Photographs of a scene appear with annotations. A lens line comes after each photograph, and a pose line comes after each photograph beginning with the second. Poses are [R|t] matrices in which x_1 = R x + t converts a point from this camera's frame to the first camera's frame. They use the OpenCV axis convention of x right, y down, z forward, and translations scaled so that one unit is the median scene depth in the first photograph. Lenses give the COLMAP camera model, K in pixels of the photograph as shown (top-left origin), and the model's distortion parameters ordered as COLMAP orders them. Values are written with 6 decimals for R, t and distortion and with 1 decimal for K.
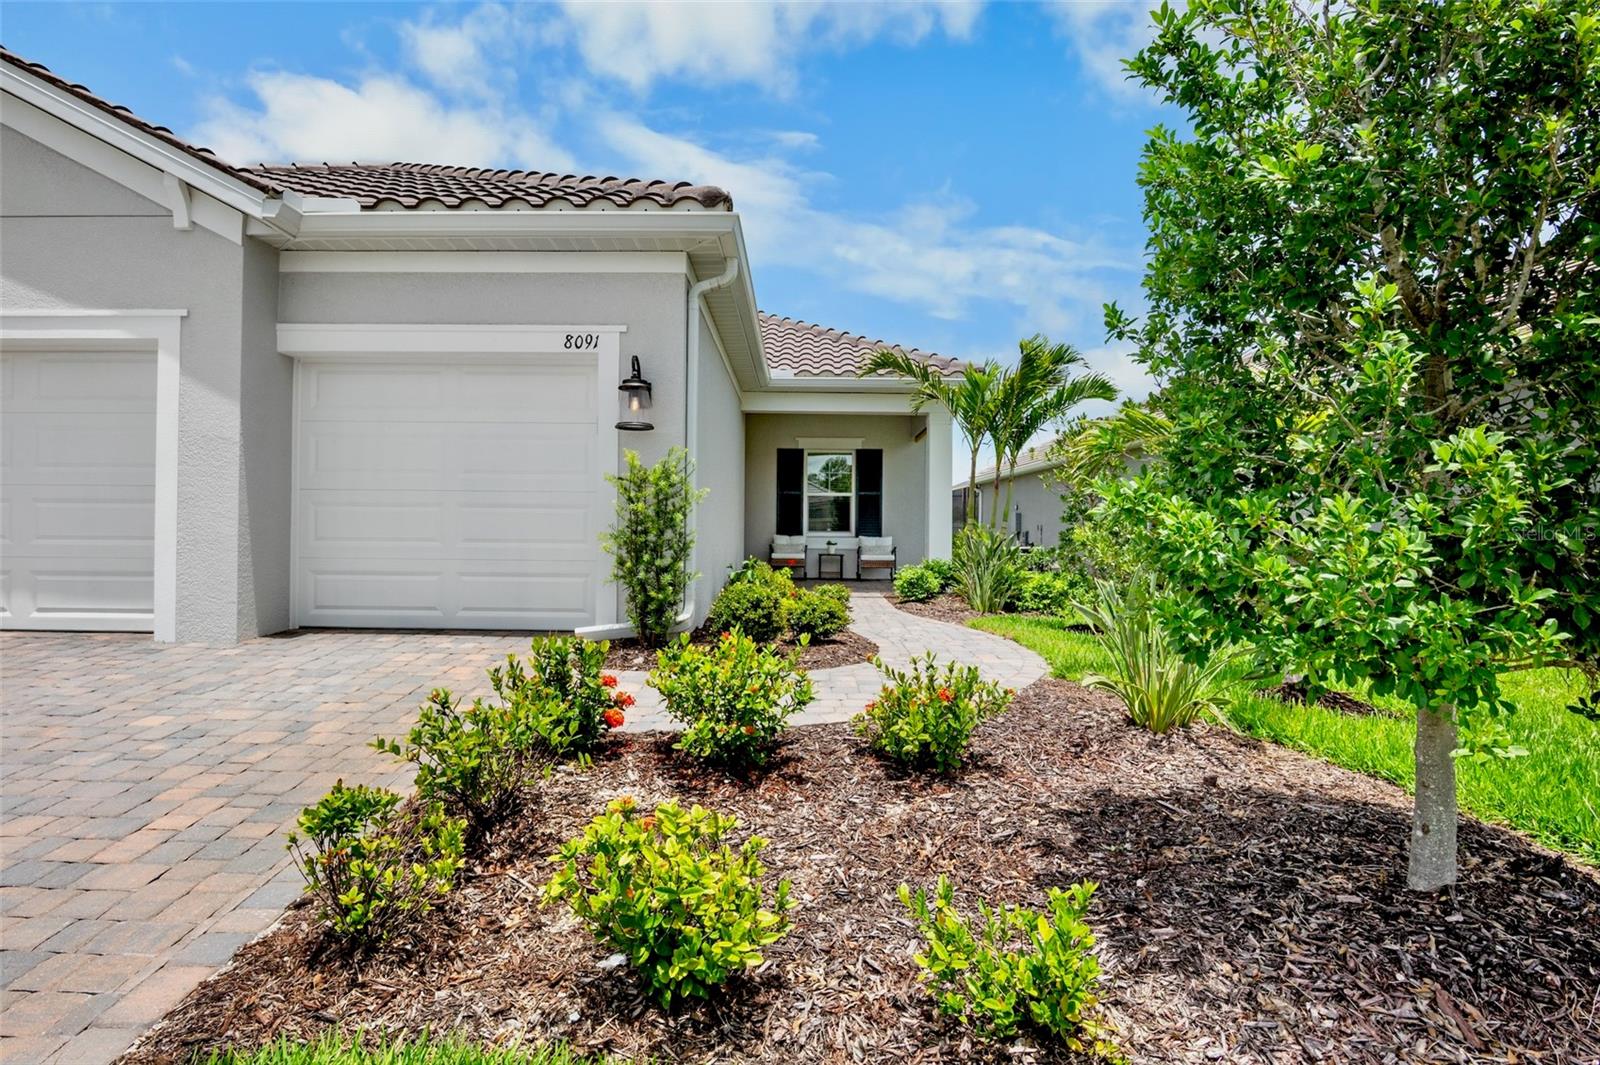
lens RADIAL K [[824.8, 0, 800.0], [0, 824.8, 532.5], [0, 0, 1]] dist [-0.027791, -0.000486]
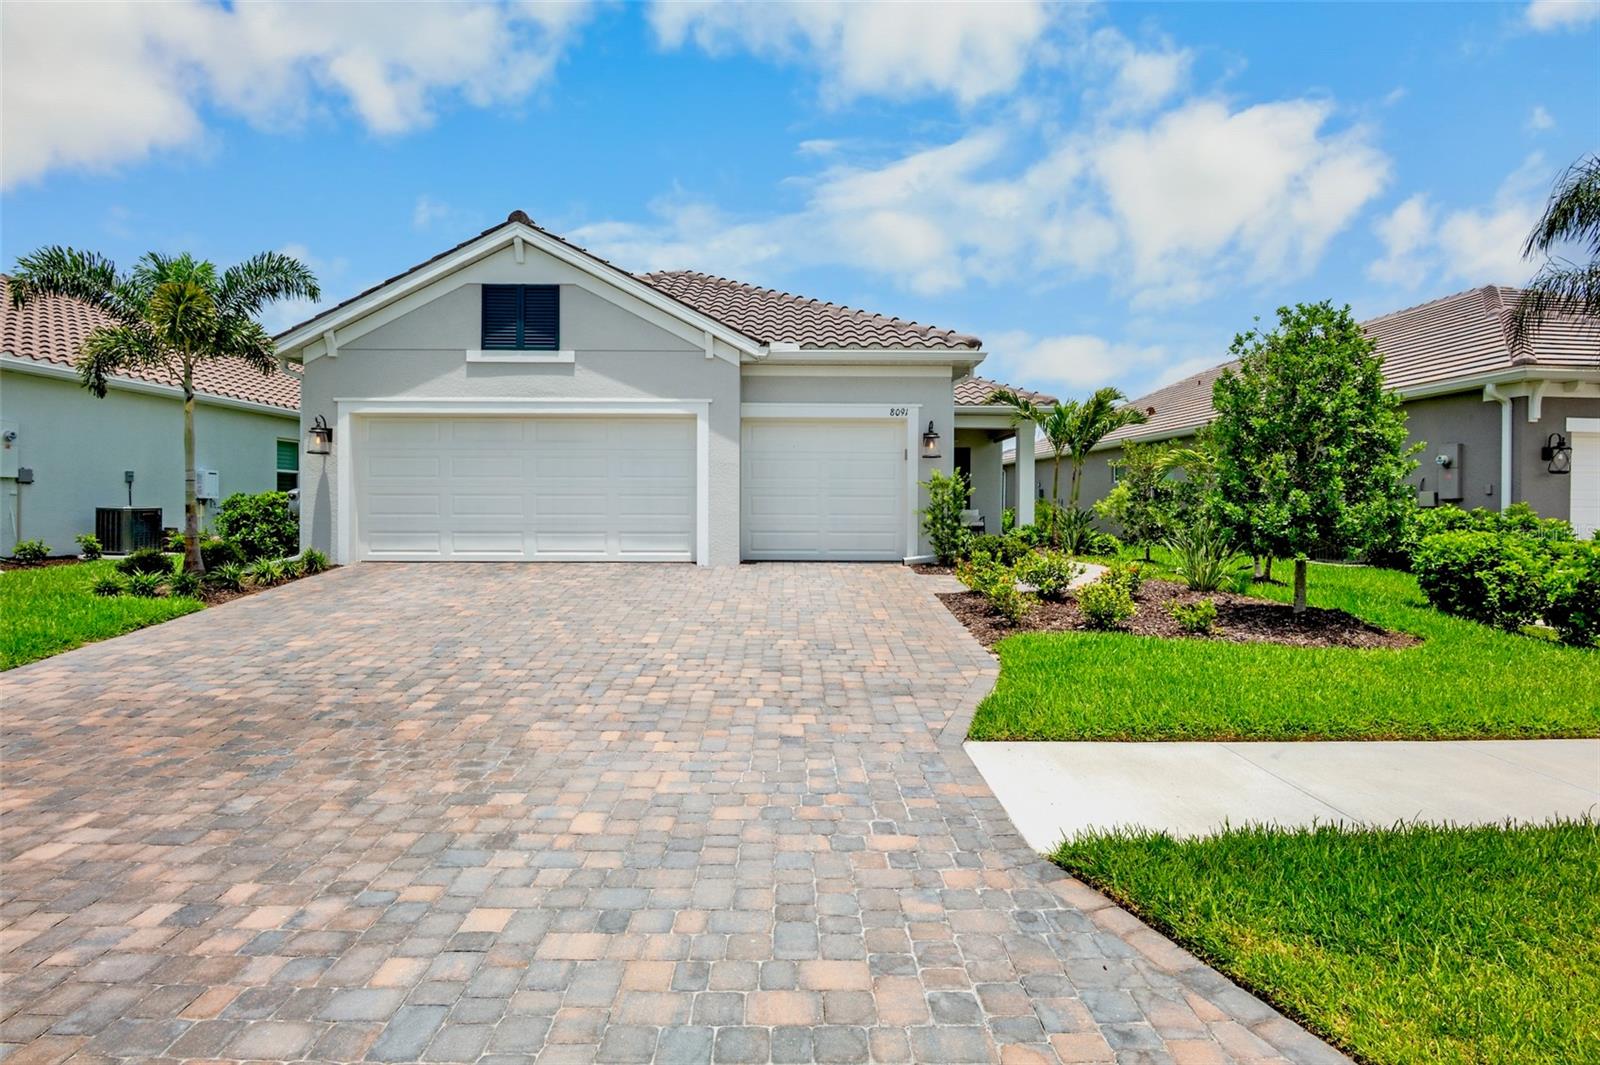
lens RADIAL K [[791.5, 0, 793.5], [0, 791.5, 521.8], [0, 0, 1]] dist [-0.018735, -0.000830]
pose [[0.999916, -0.005470, 0.011742, -0.580570], [0.005189, 0.999703, 0.023803, -0.018615], [-0.011869, -0.023740, 0.999648, -0.950765]]
